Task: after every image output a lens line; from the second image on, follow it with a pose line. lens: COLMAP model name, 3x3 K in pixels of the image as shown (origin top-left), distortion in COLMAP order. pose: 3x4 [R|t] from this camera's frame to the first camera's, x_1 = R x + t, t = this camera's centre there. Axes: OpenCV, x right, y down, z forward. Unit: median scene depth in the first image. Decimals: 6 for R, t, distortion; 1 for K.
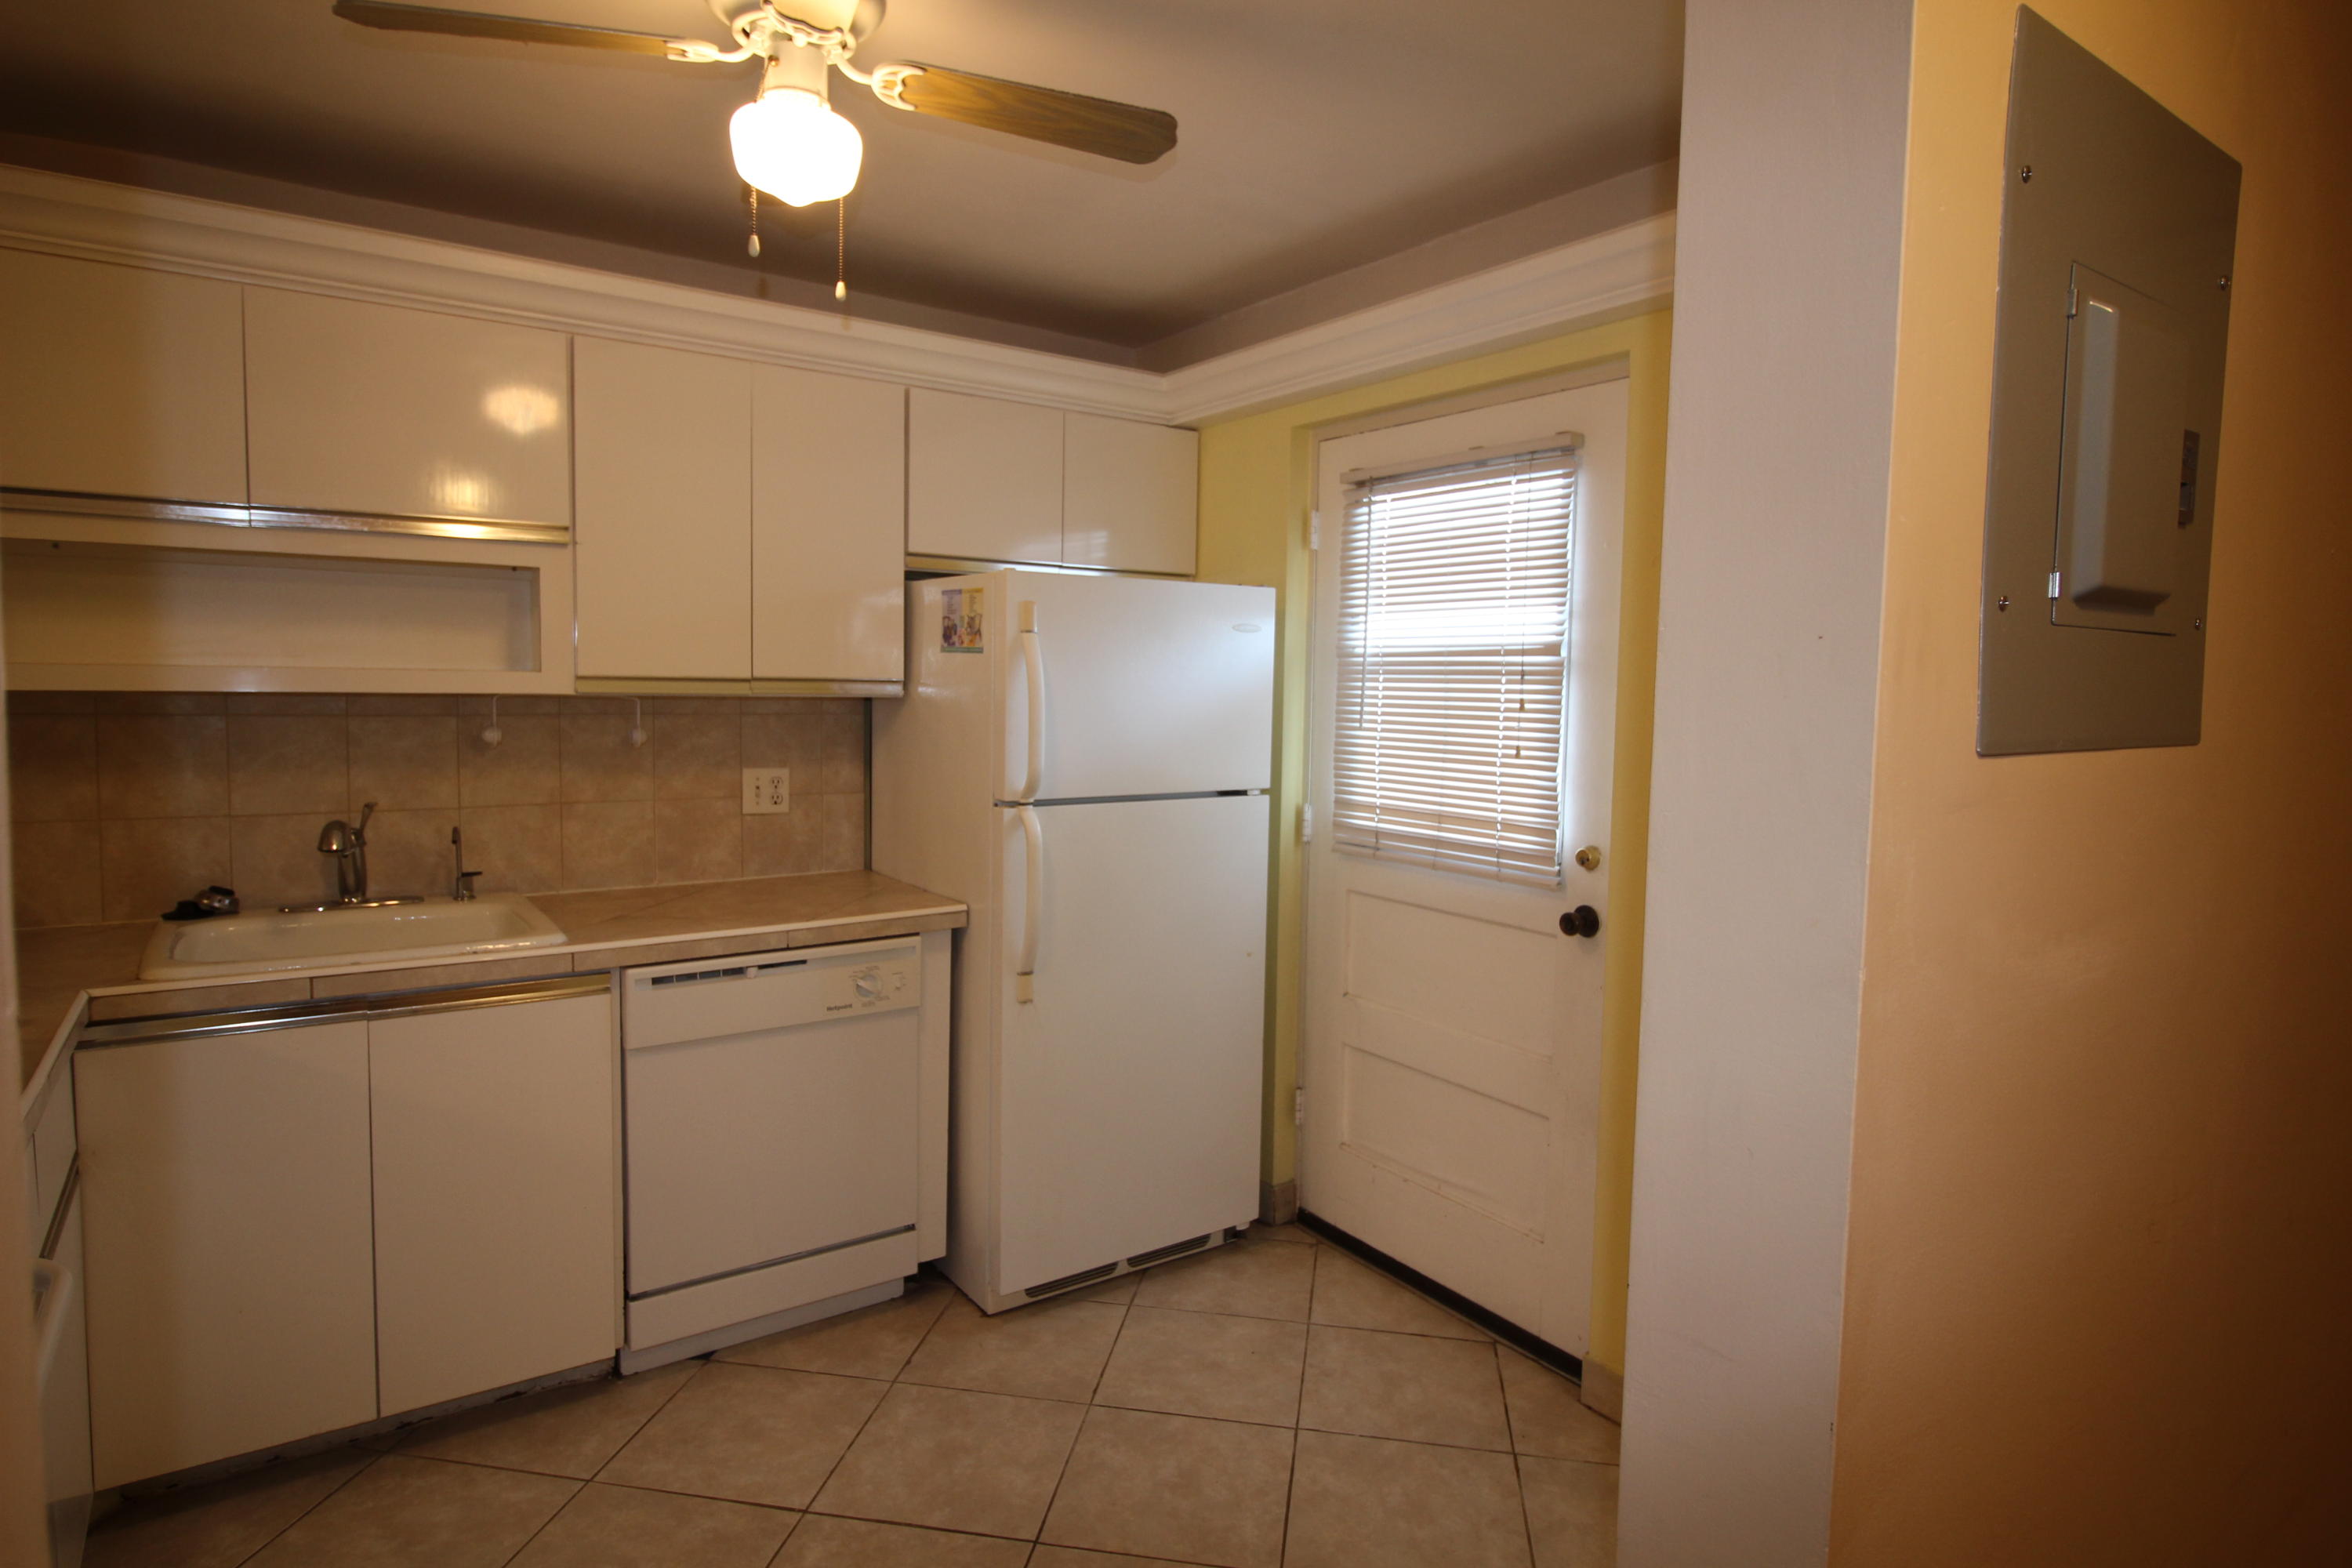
lens RADIAL K [[1281.4, 0, 1168.6], [0, 1281.4, 770.4], [0, 0, 1]] dist [0.005928, -0.013529]
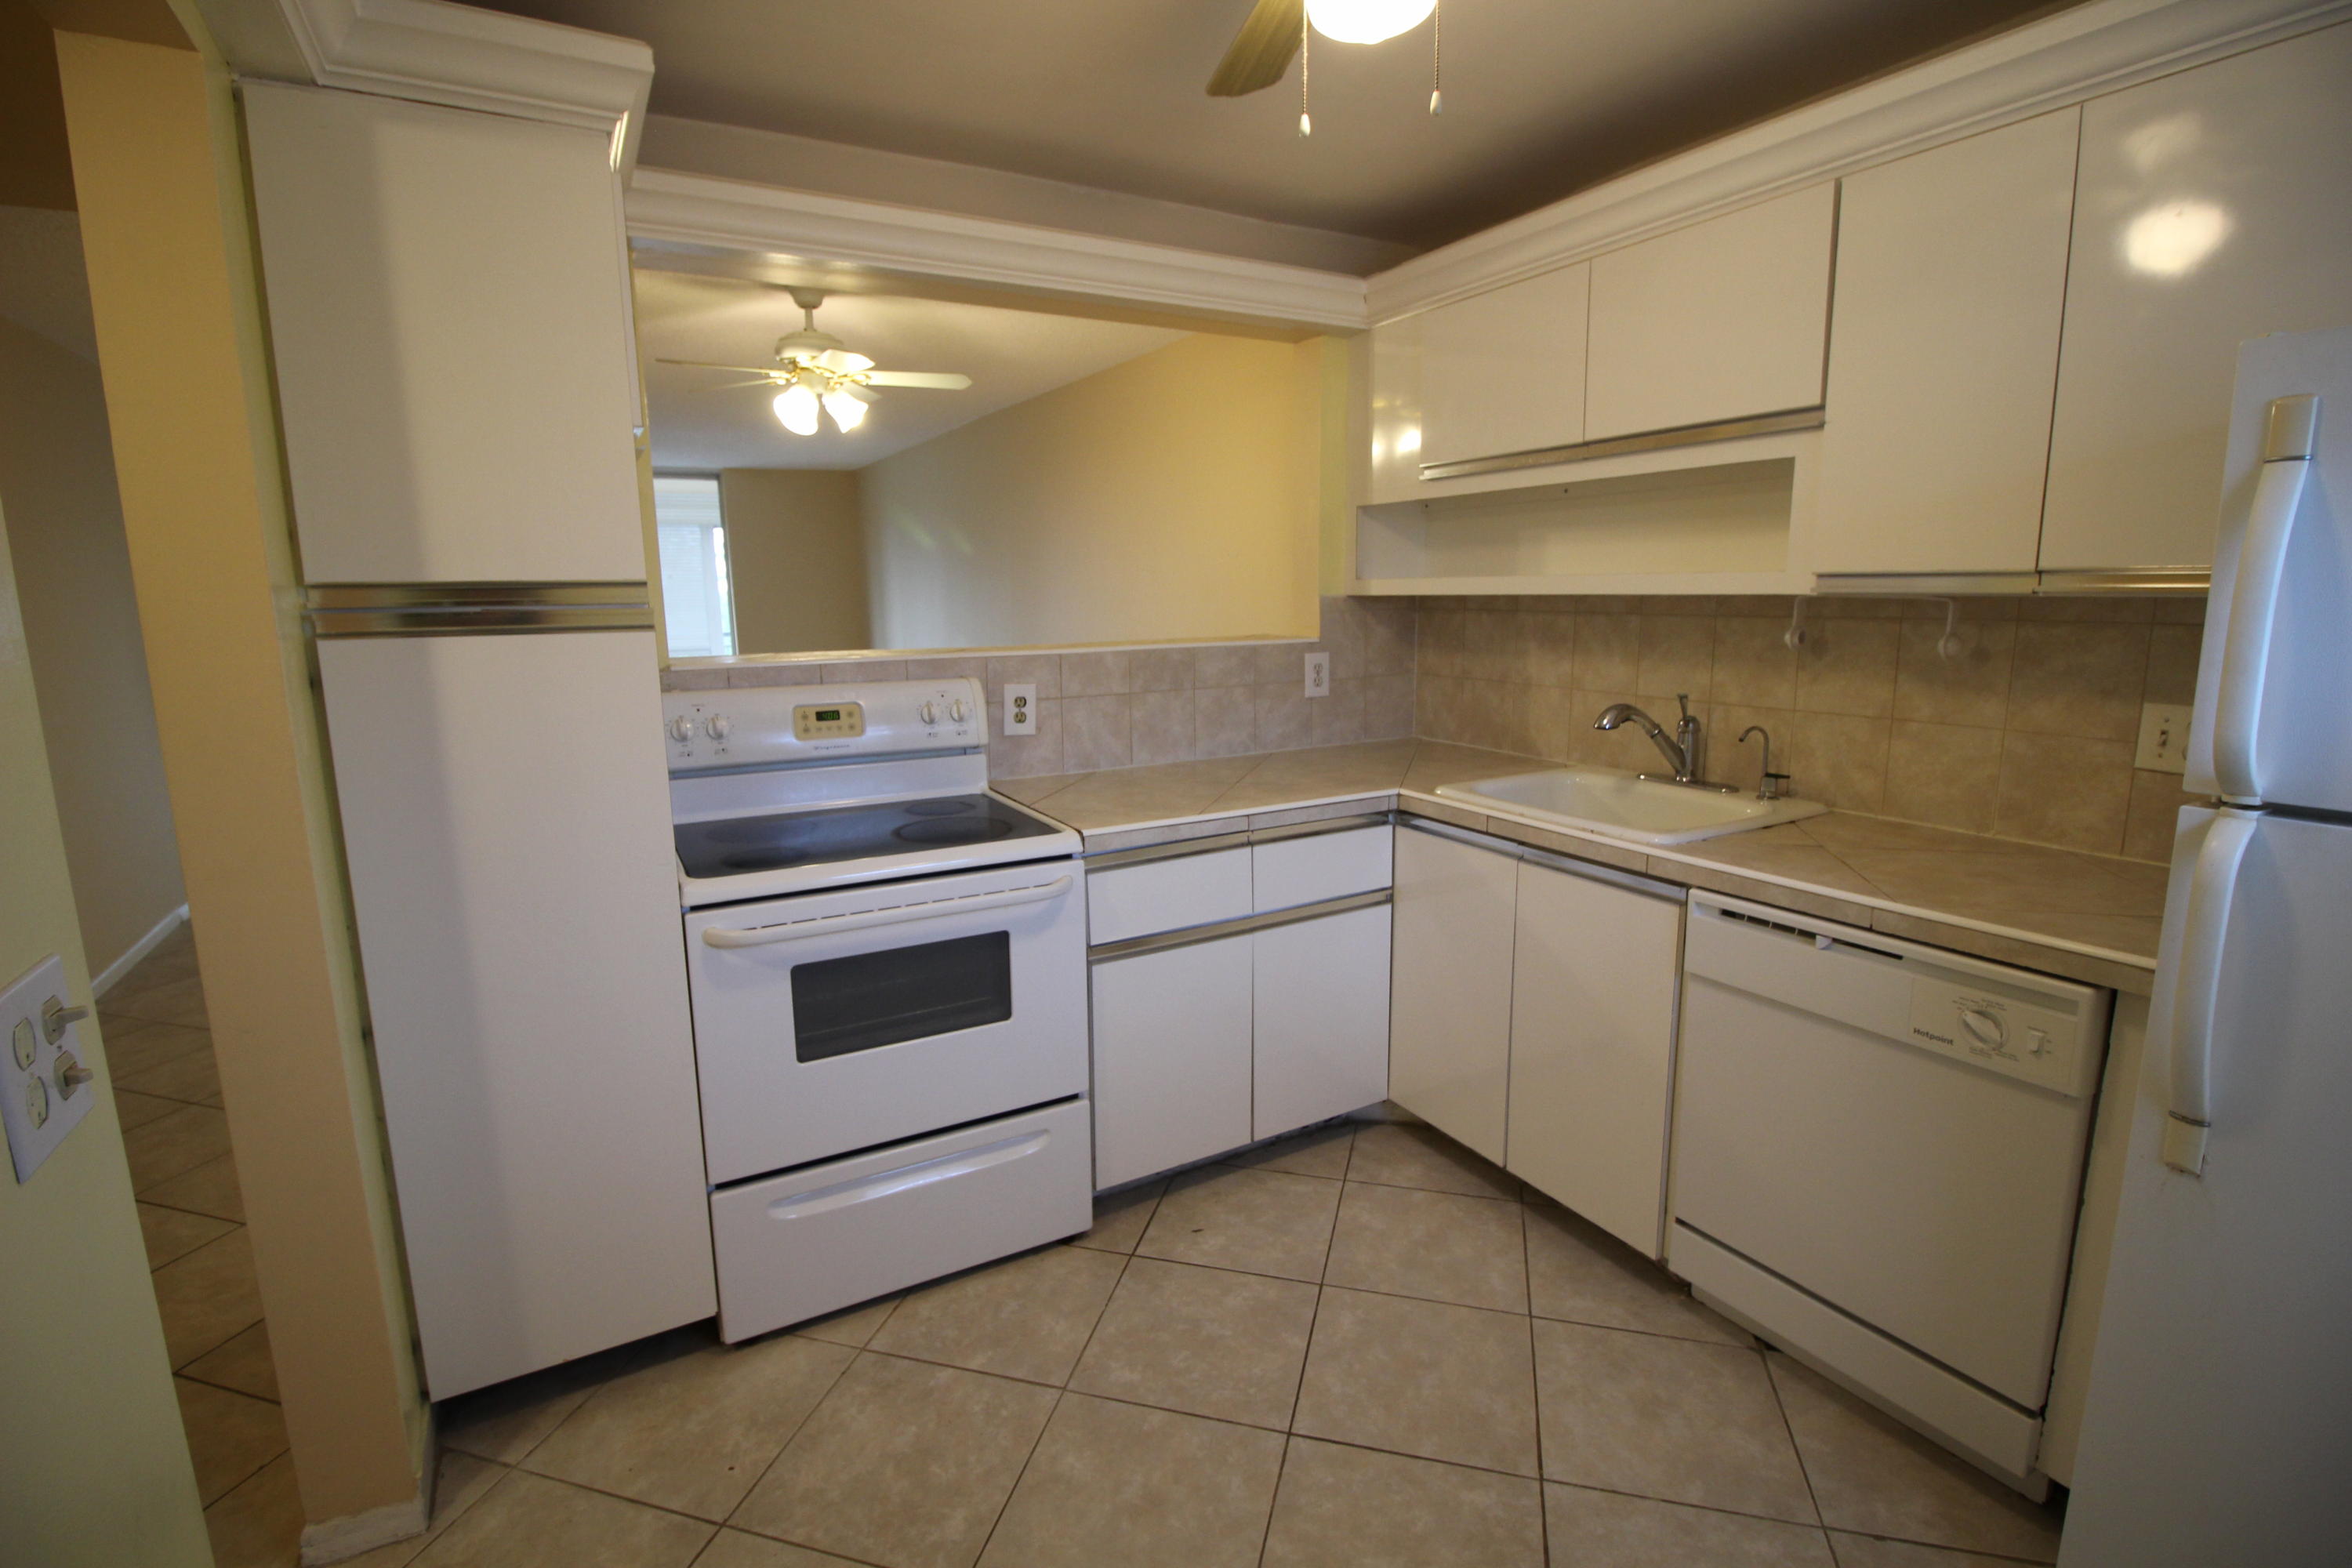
lens RADIAL K [[1090.2, 0, 1168.2], [0, 1090.2, 778.1], [0, 0, 1]] dist [0.001444, -0.015215]
pose [[-0.109892, 0.157196, -0.981434, 0.358330], [-0.055938, 0.984871, 0.164010, -0.032086], [0.992368, 0.072923, -0.099436, 0.623821]]
